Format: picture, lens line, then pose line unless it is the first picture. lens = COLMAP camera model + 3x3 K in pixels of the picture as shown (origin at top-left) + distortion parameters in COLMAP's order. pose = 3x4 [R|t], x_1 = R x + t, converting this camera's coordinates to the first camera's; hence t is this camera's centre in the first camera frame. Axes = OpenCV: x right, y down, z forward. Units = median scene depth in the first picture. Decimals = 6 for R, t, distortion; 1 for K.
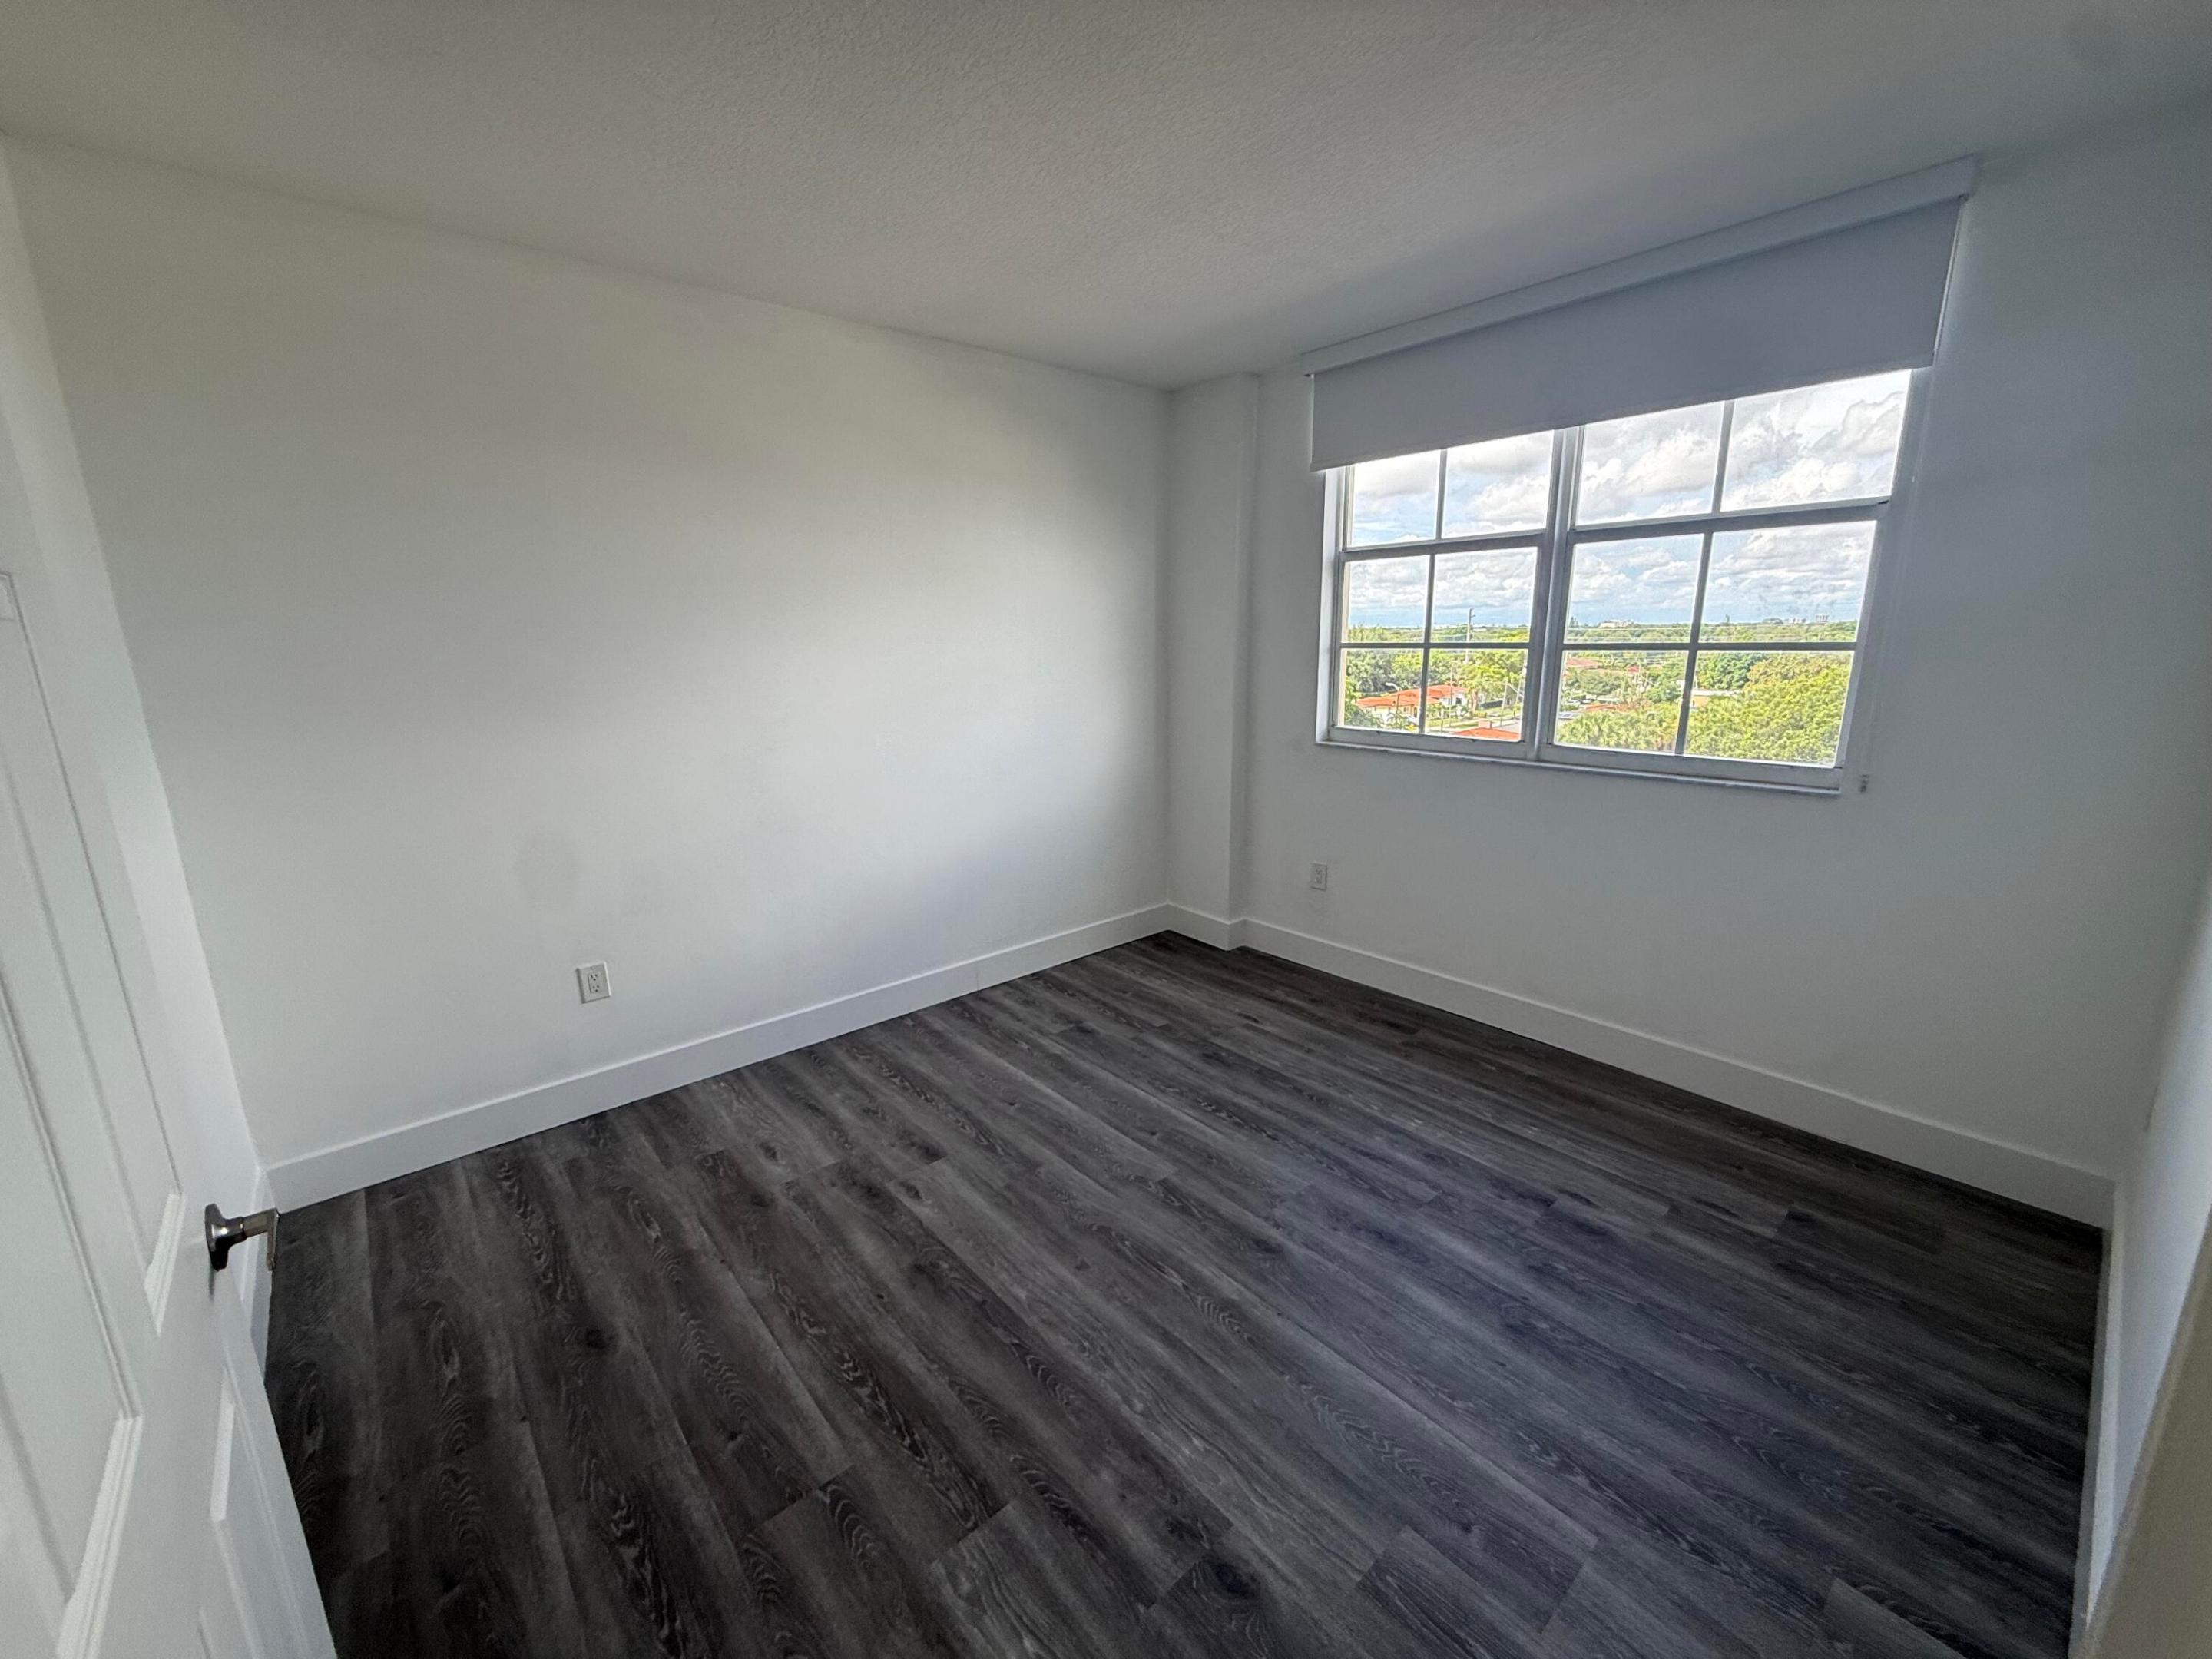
lens RADIAL K [[881.8, 0, 1104.1], [0, 881.8, 831.8], [0, 0, 1]] dist [0.001091, 0.000092]
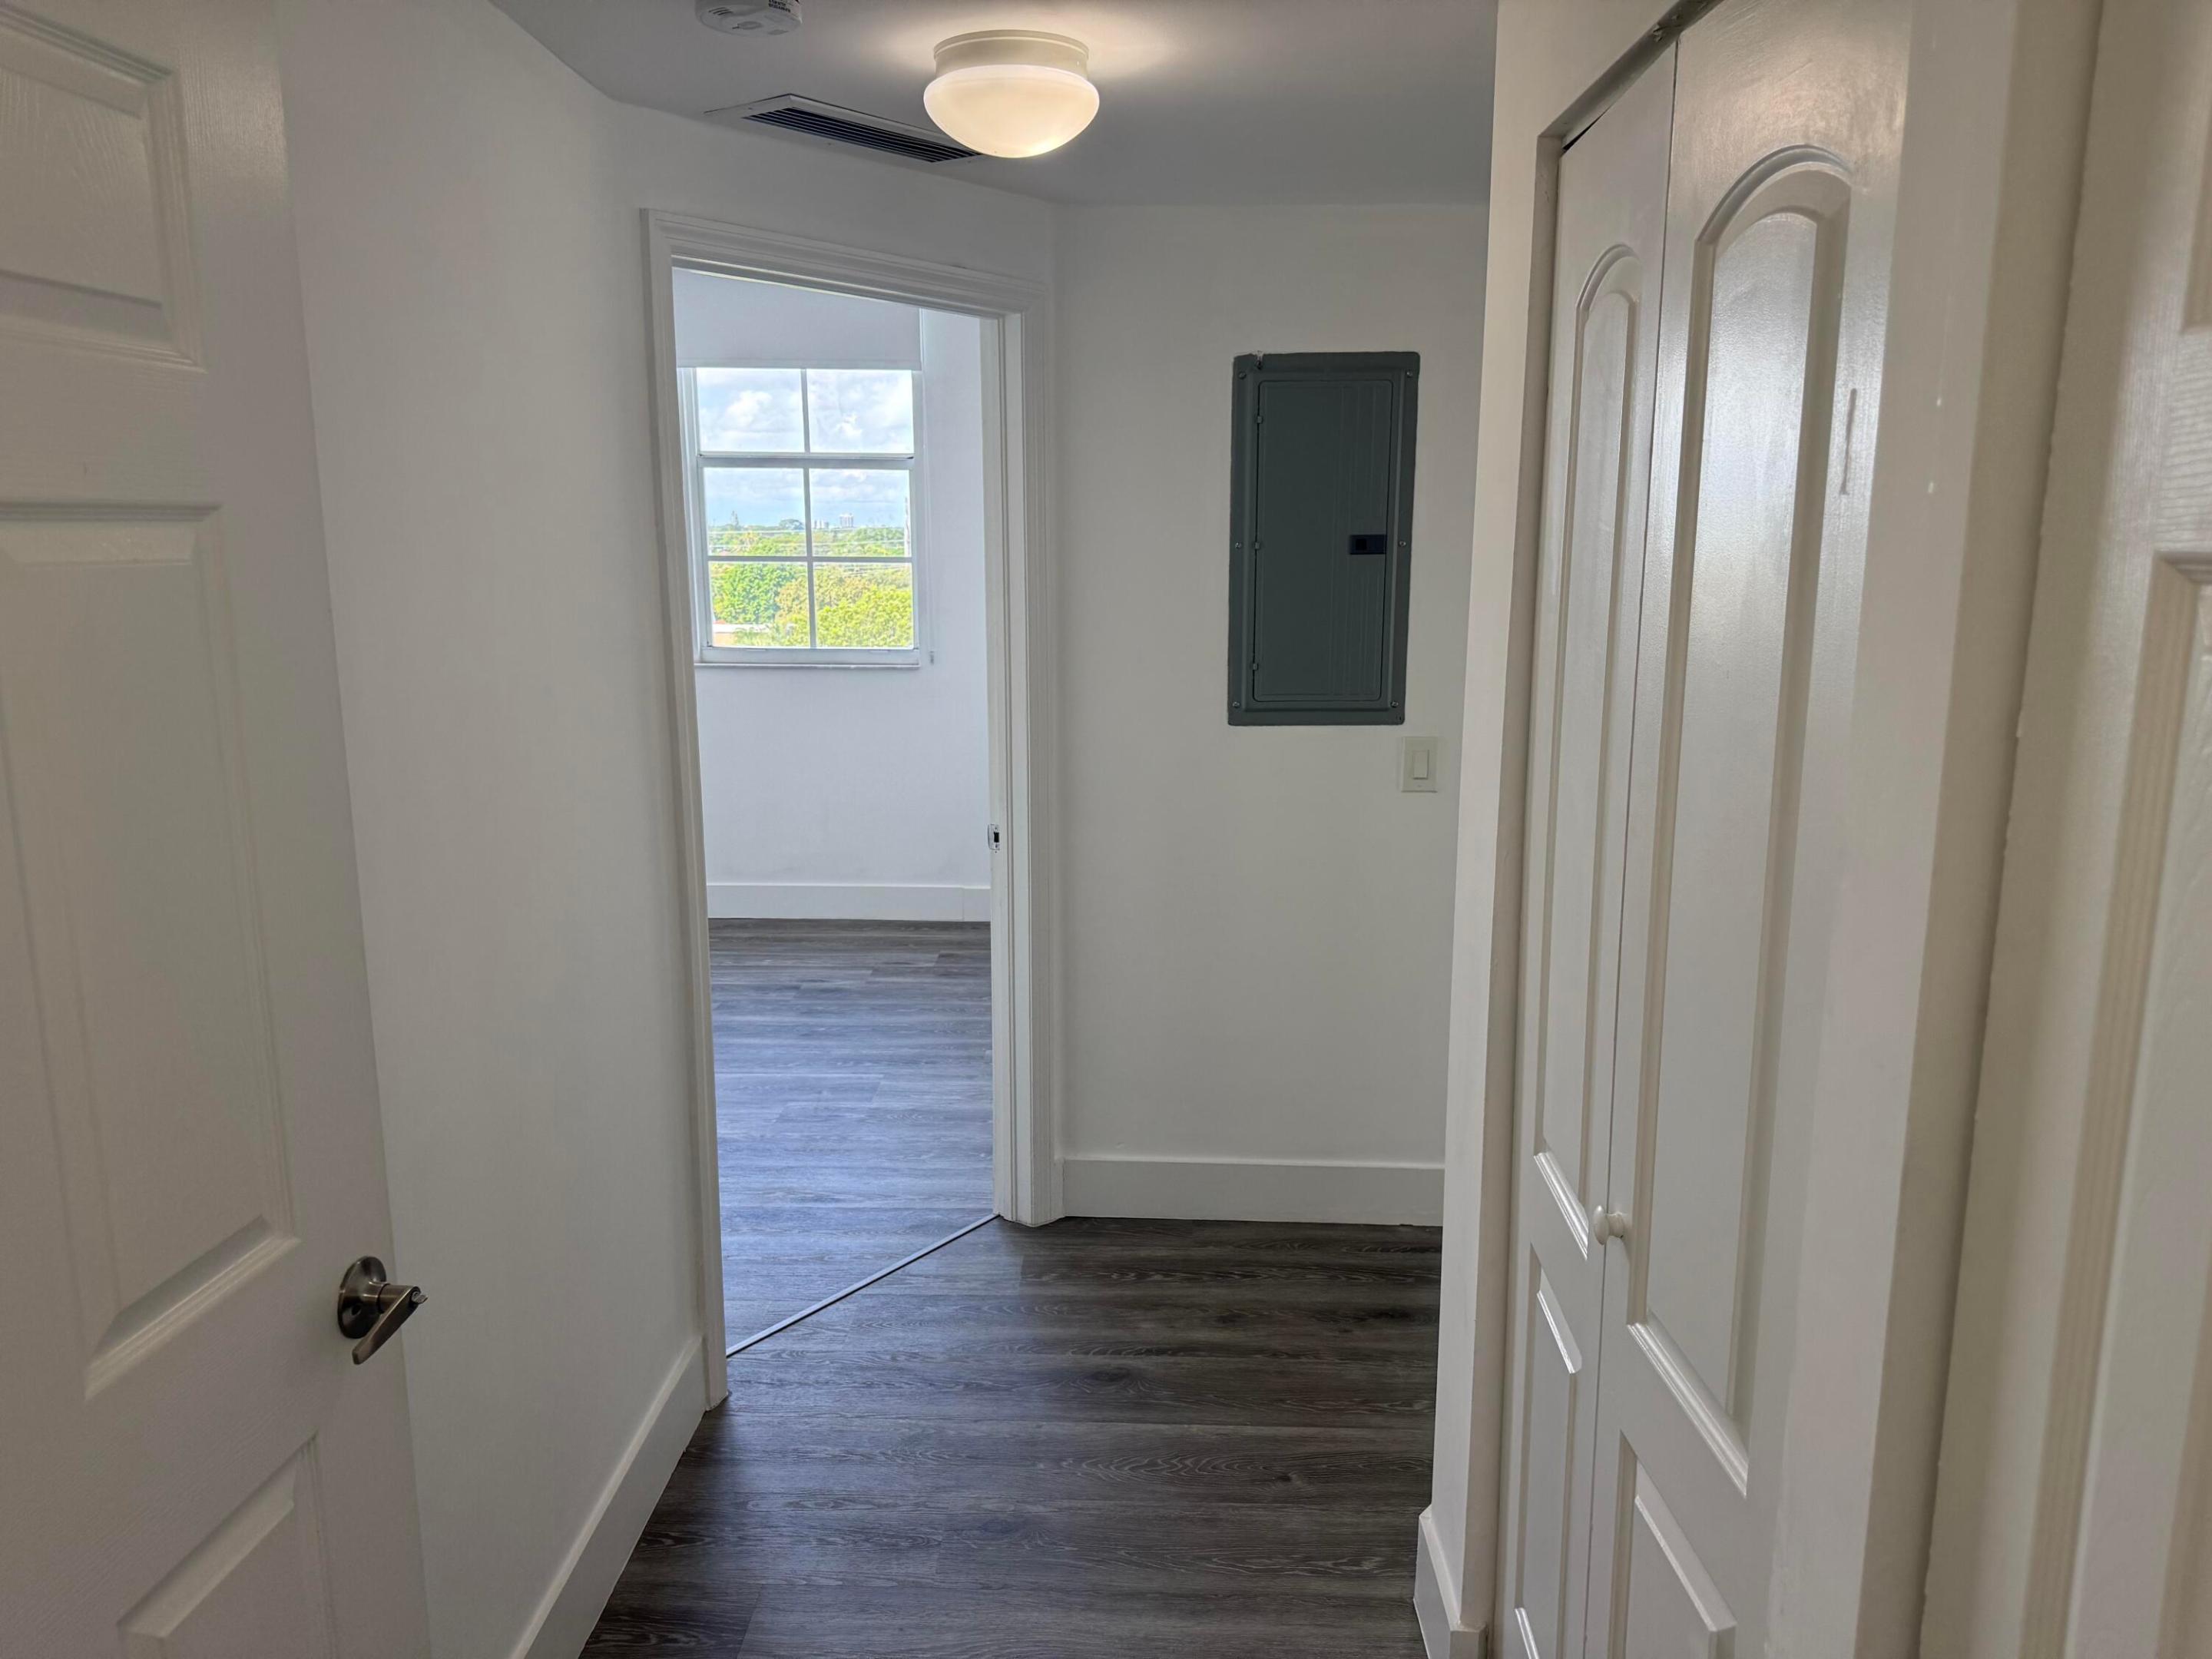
lens RADIAL K [[1543.4, 0, 1112.7], [0, 1543.4, 830.1], [0, 0, 1]] dist [0.151292, -0.286007]
pose [[0.671773, -0.127046, 0.729781, -0.781774], [0.152642, 0.987781, 0.031451, 0.183370], [-0.724859, 0.090267, 0.682957, -0.869517]]
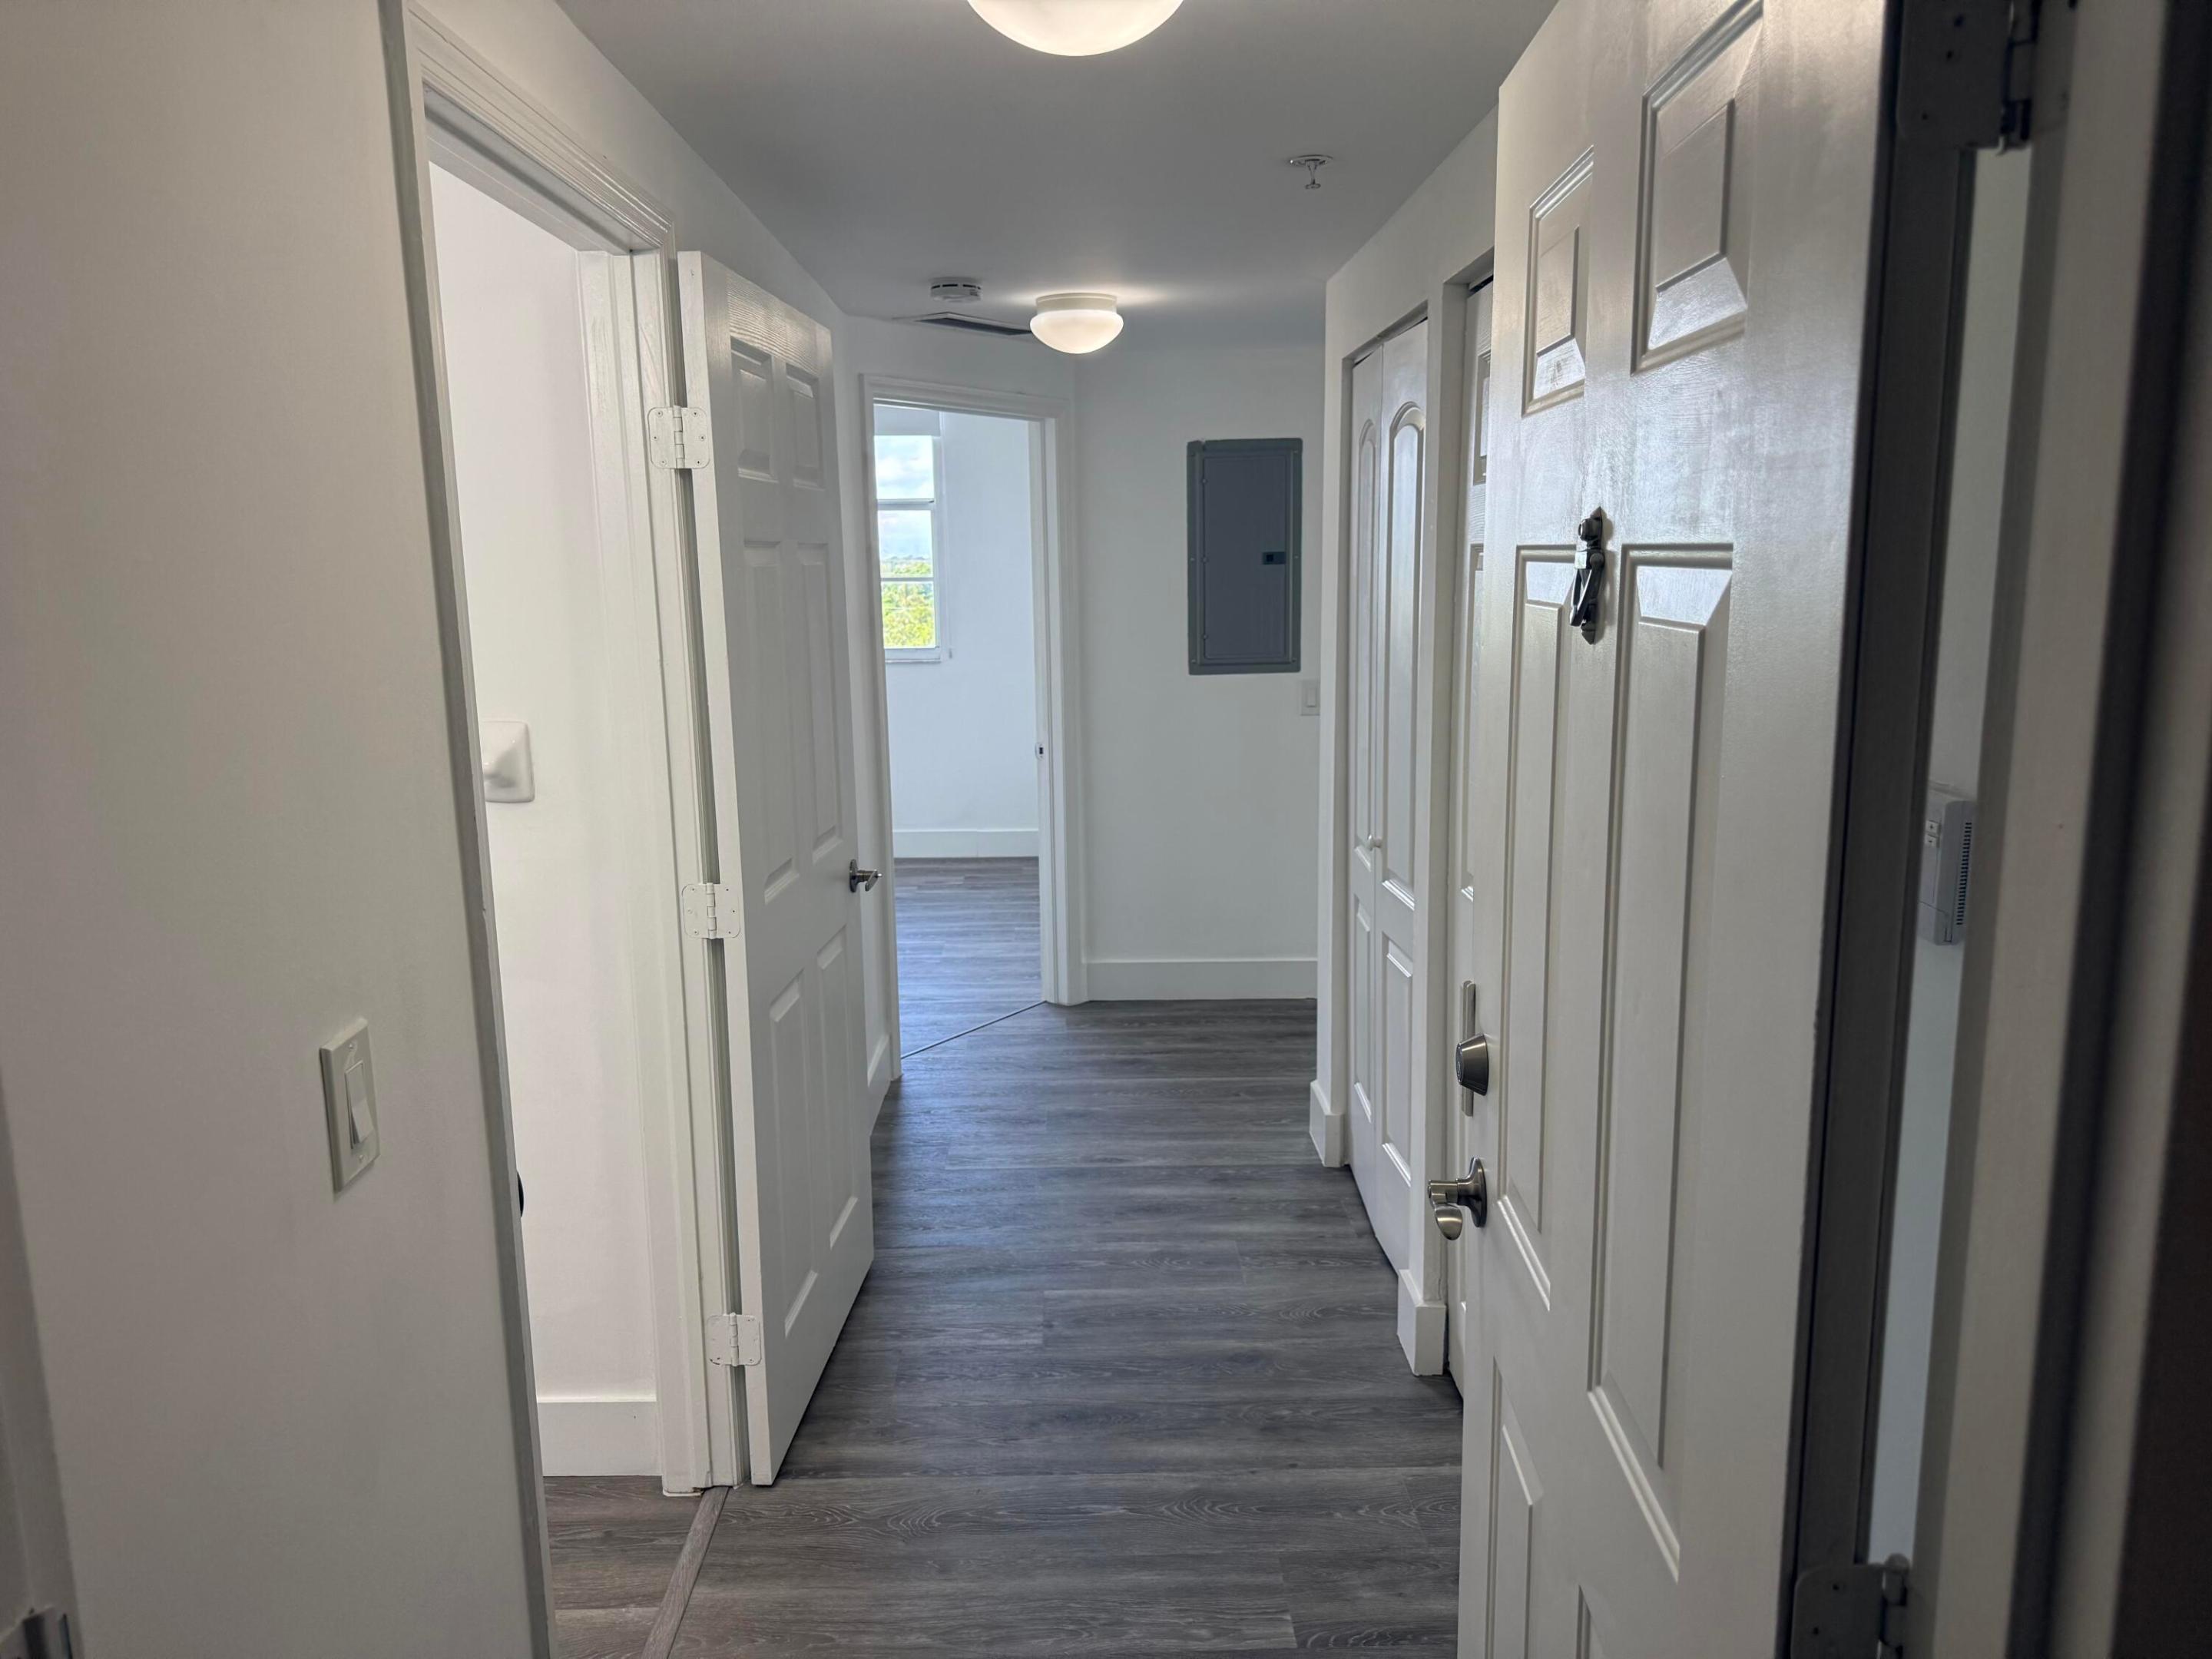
lens RADIAL K [[1543.4, 0, 1112.7], [0, 1543.4, 830.1], [0, 0, 1]] dist [0.151292, -0.286007]
pose [[0.635377, -0.129644, 0.761242, -1.422088], [0.175277, 0.984288, 0.021333, 0.297029], [-0.752047, 0.119873, 0.648117, -1.296334]]
